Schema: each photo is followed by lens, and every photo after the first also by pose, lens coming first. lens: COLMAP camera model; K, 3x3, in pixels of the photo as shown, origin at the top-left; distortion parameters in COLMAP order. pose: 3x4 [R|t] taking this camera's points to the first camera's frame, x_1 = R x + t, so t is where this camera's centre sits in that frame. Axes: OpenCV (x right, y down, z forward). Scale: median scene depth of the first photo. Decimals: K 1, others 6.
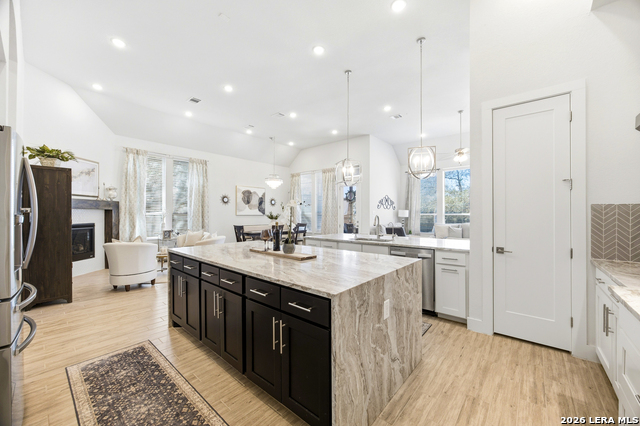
lens RADIAL K [[245.2, 0, 326.2], [0, 245.2, 221.2], [0, 0, 1]] dist [-0.009389, 0.000629]
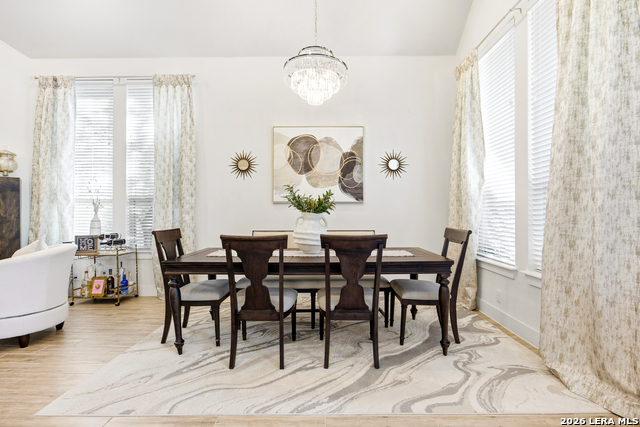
lens RADIAL K [[310.2, 0, 324.8], [0, 310.2, 213.7], [0, 0, 1]] dist [-0.013666, 0.000133]
pose [[0.631979, -0.005756, -0.774964, 0.067614], [-0.013568, 0.999737, -0.018490, -0.000257], [0.774867, 0.022200, 0.631735, 0.817788]]
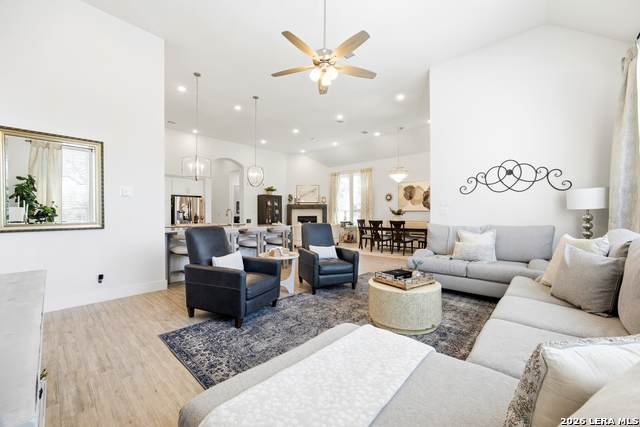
lens RADIAL K [[264.7, 0, 324.0], [0, 264.7, 216.7], [0, 0, 1]] dist [-0.006888, 0.002275]
pose [[-0.038881, 0.005383, -0.999229, 0.829634], [-0.023558, 0.999703, 0.006303, -0.002052], [0.998966, 0.023785, -0.038742, 0.787981]]
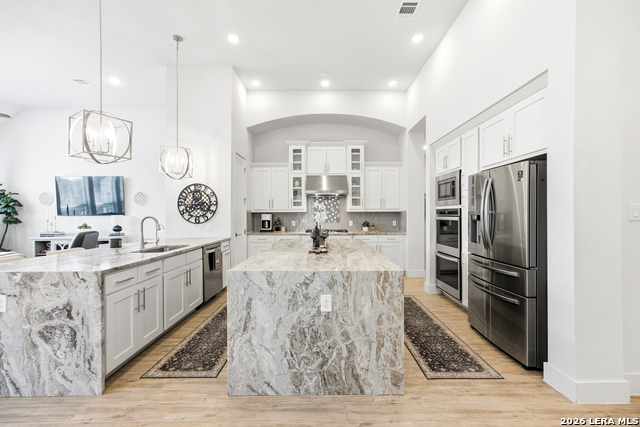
lens RADIAL K [[264.7, 0, 314.4], [0, 264.7, 211.7], [0, 0, 1]] dist [-0.006888, 0.002275]
pose [[-0.613777, -0.001287, 0.789479, -0.367533], [0.017757, 0.999723, 0.015434, -0.019848], [-0.789280, 0.023492, -0.613584, 0.561353]]
